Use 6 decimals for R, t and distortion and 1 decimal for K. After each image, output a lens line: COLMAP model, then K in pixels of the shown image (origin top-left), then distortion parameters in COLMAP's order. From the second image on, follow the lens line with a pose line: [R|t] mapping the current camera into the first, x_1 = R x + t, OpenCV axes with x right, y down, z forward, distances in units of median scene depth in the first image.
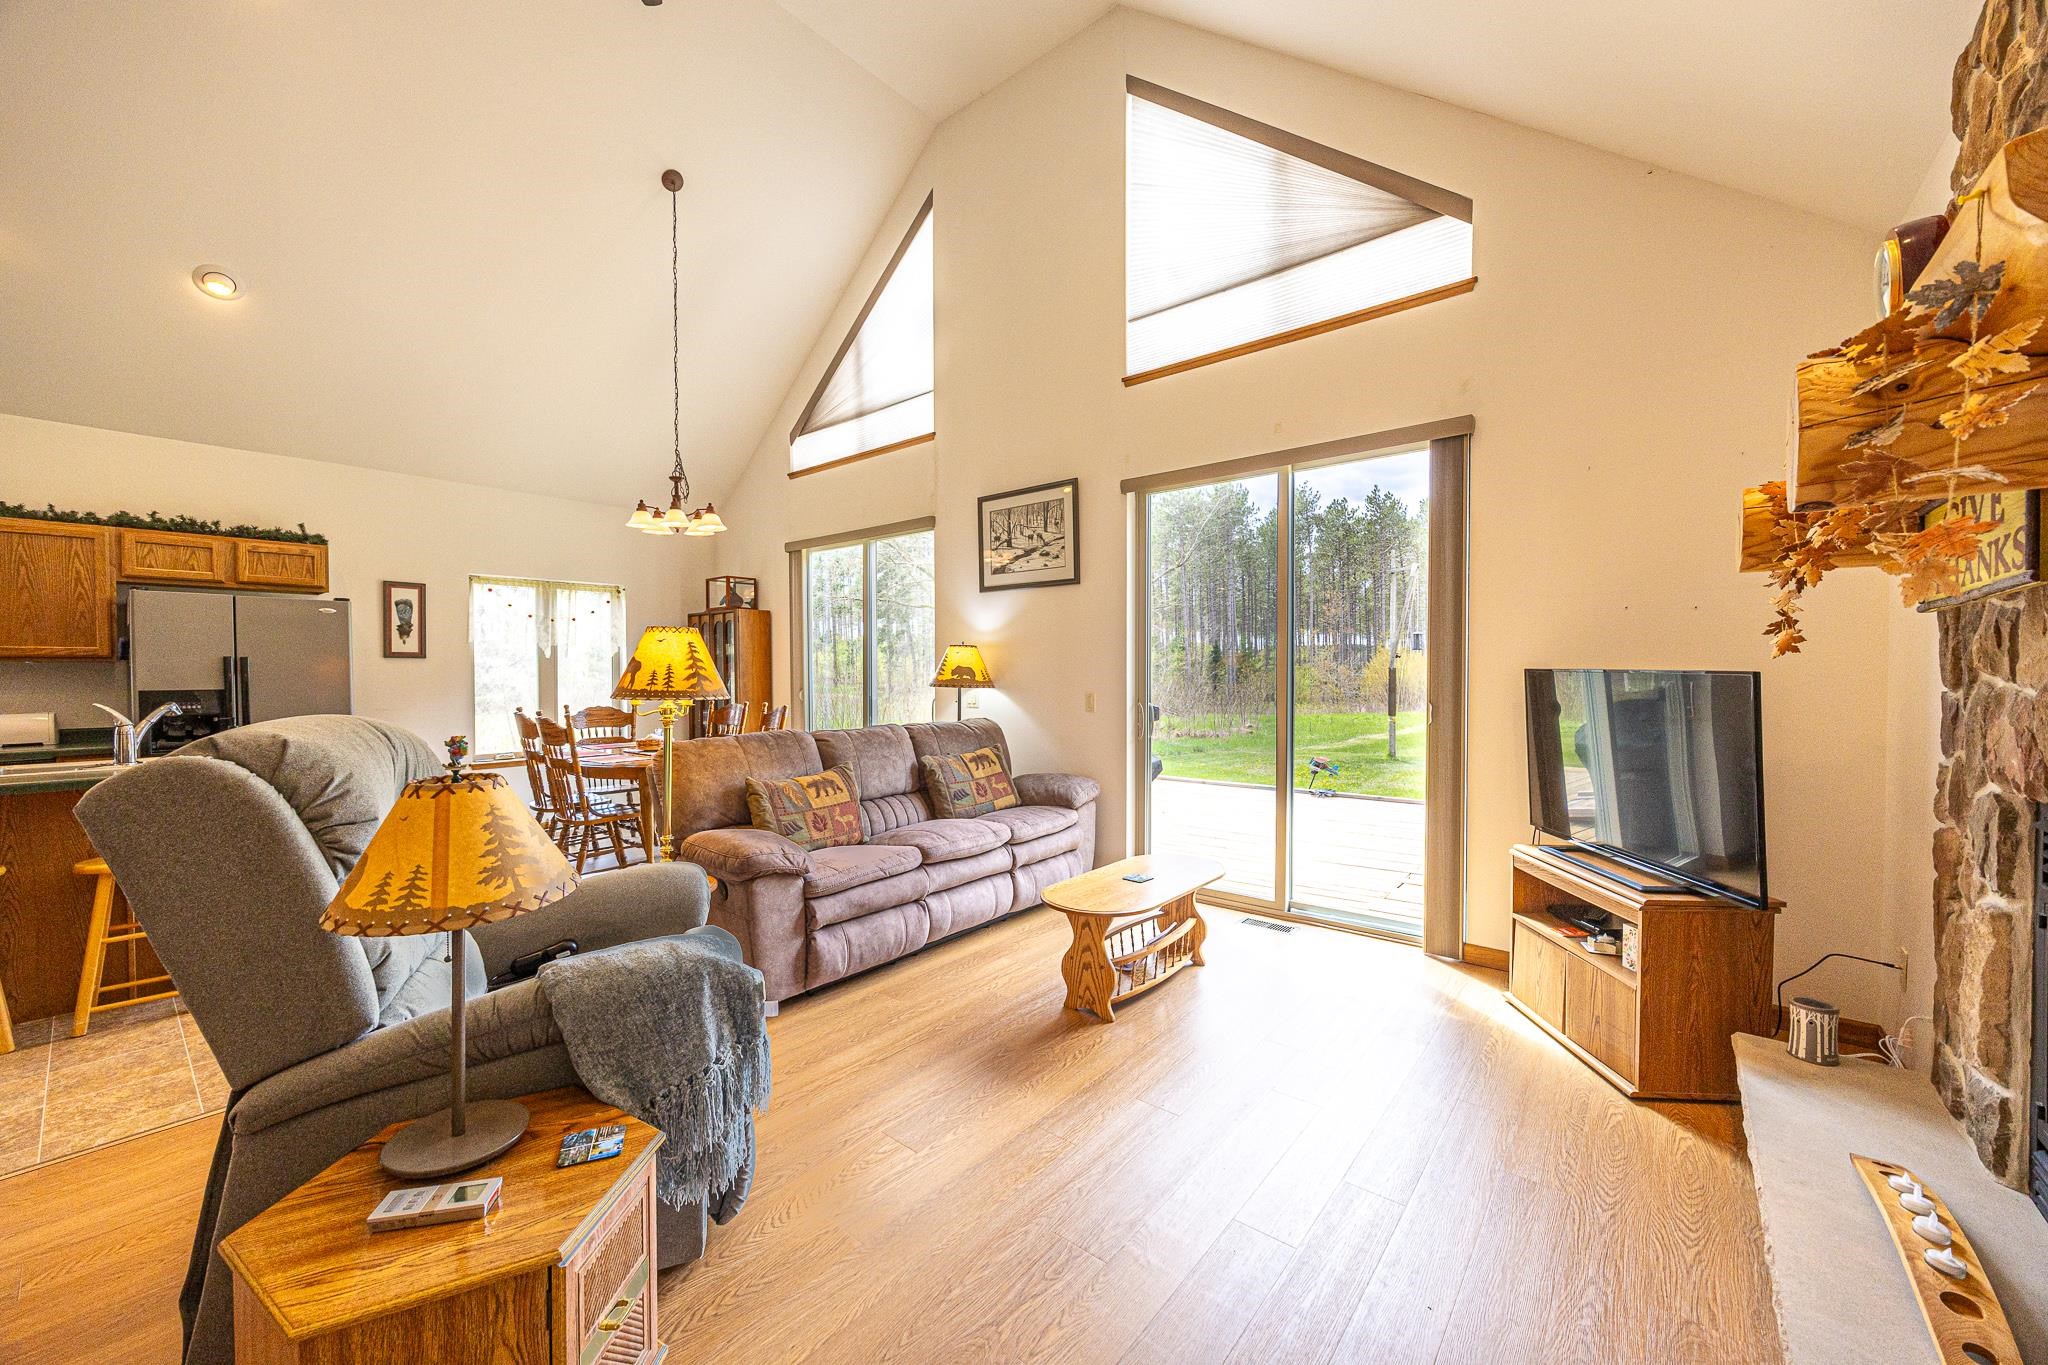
lens RADIAL K [[782.0, 0, 1018.6], [0, 782.0, 686.7], [0, 0, 1]] dist [-0.001519, -0.000068]
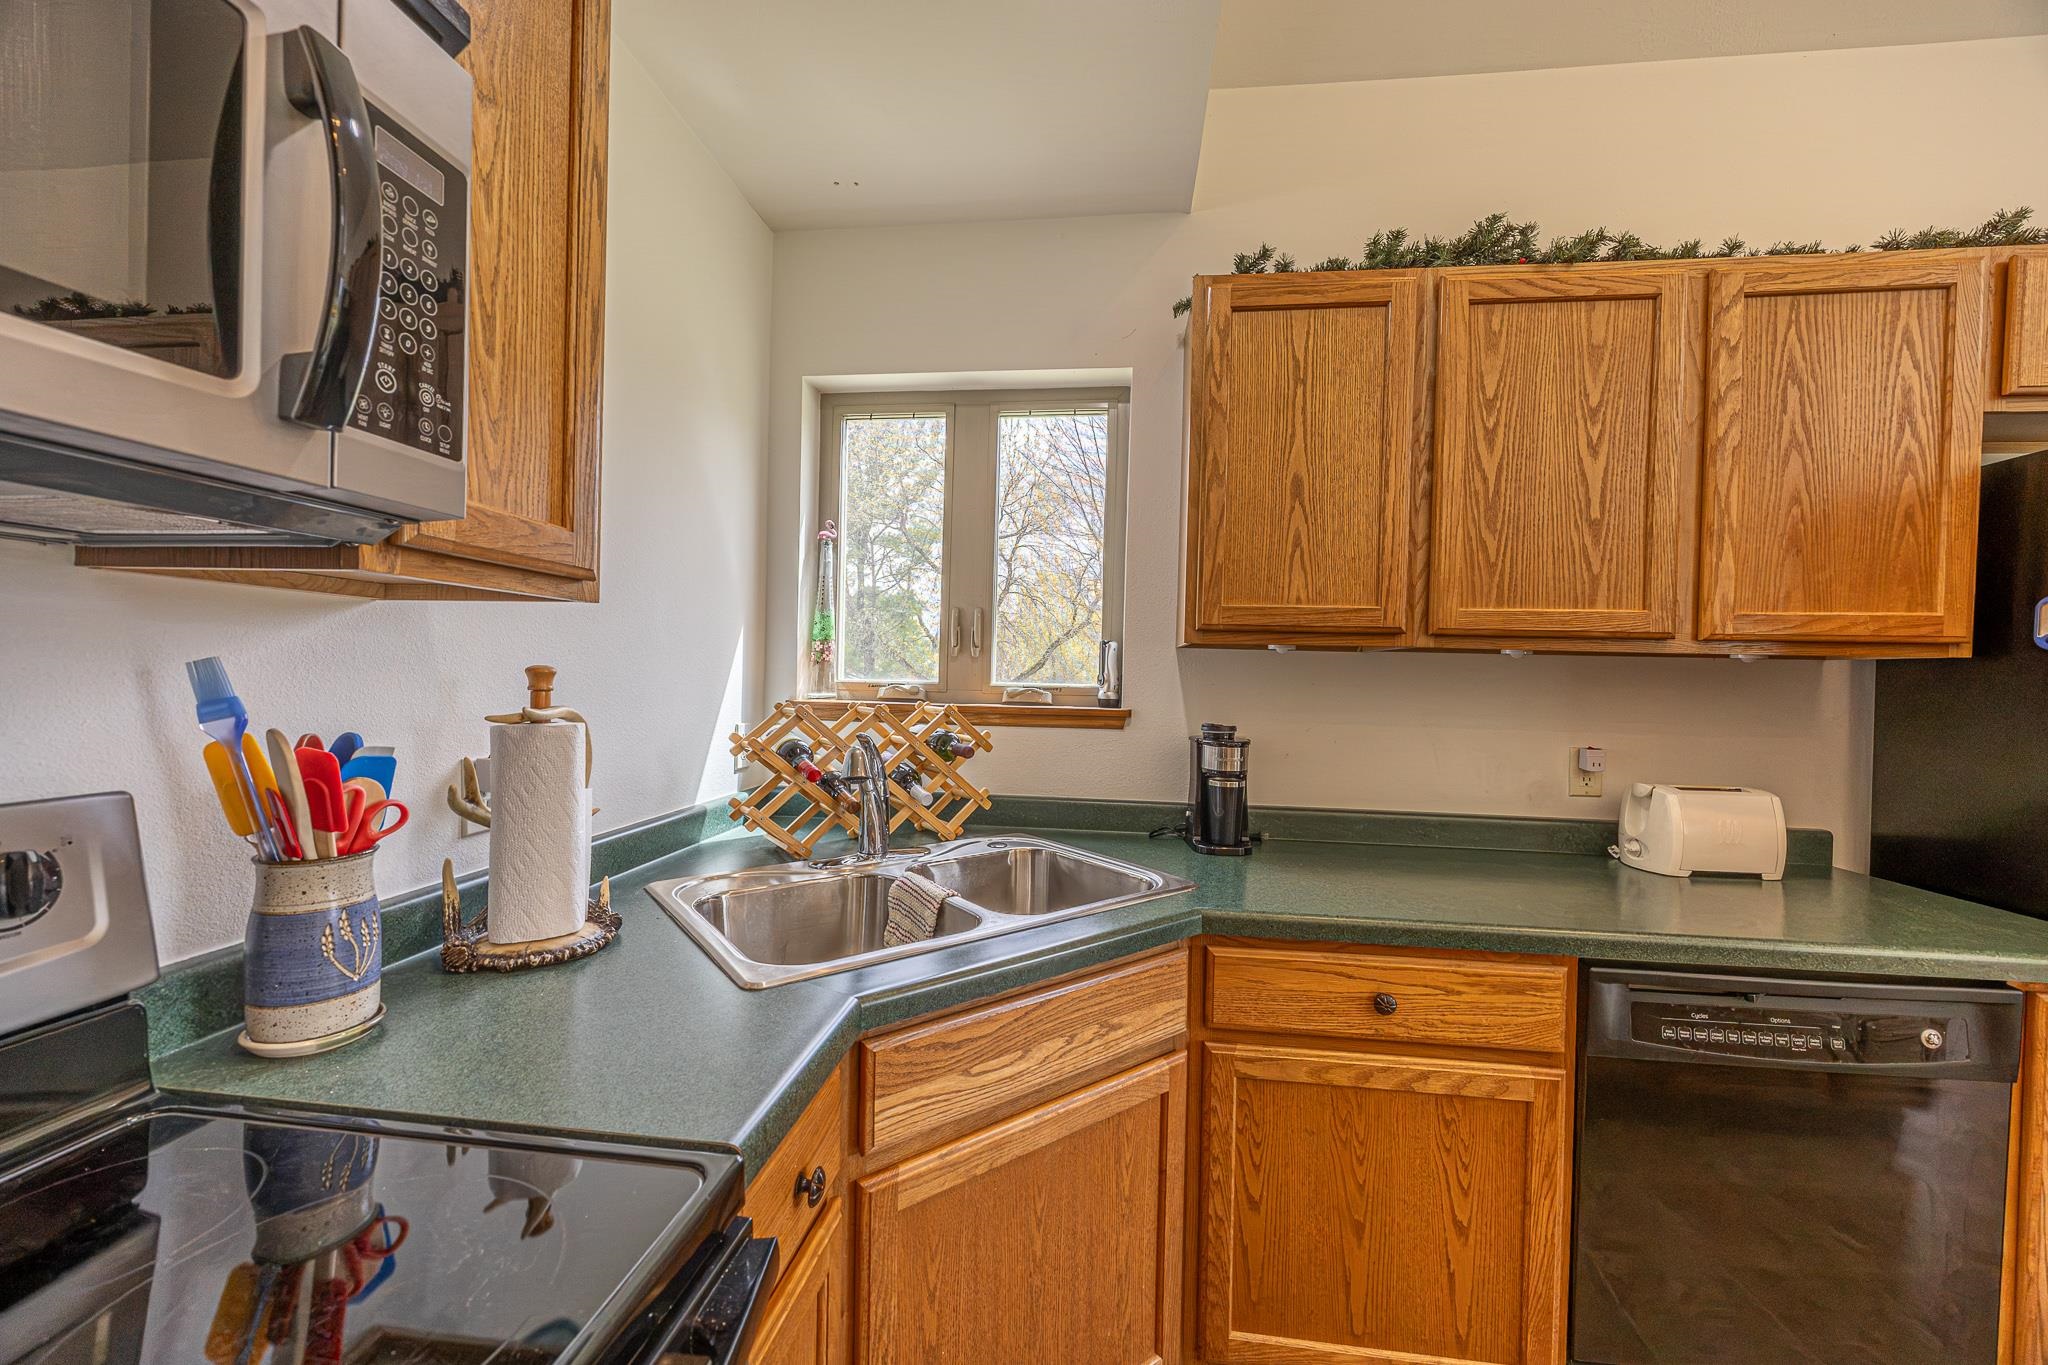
lens RADIAL K [[780.2, 0, 1021.9], [0, 780.2, 686.5], [0, 0, 1]] dist [-0.002682, 0.000069]
pose [[0.540147, 0.028023, -0.841104, -0.933993], [-0.040007, 0.999171, 0.007597, -0.005068], [0.840619, 0.029547, 0.540820, 0.413506]]
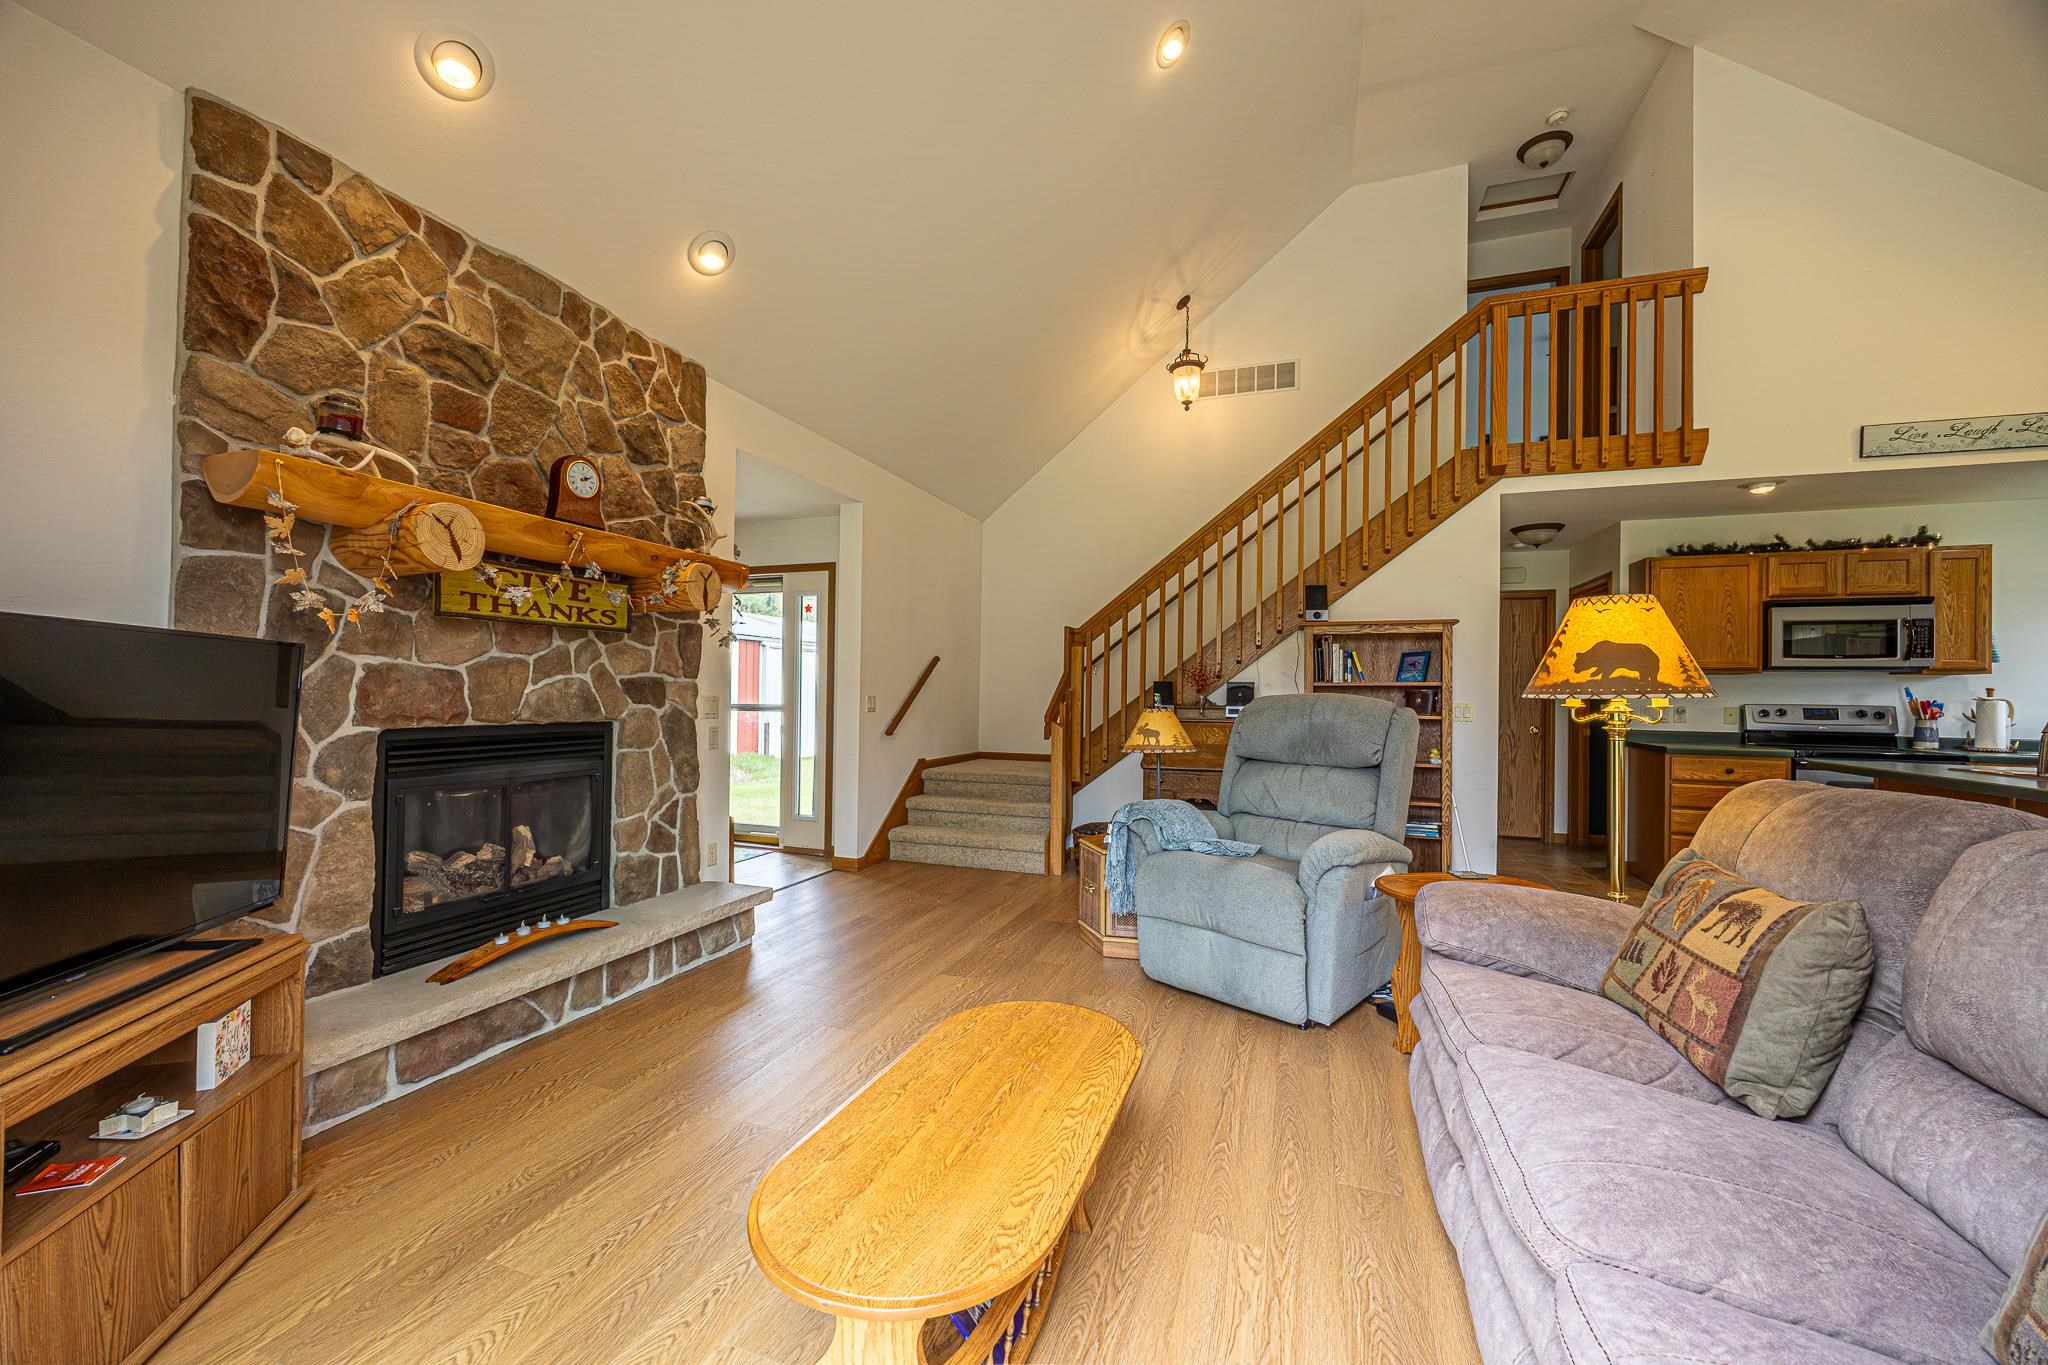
lens RADIAL K [[780.2, 0, 1021.9], [0, 780.2, 686.5], [0, 0, 1]] dist [-0.002682, 0.000069]
pose [[-0.940784, -0.015107, -0.338669, 0.186655], [-0.019264, 0.999775, 0.008917, 0.007896], [0.338458, 0.014913, -0.940863, 0.885676]]
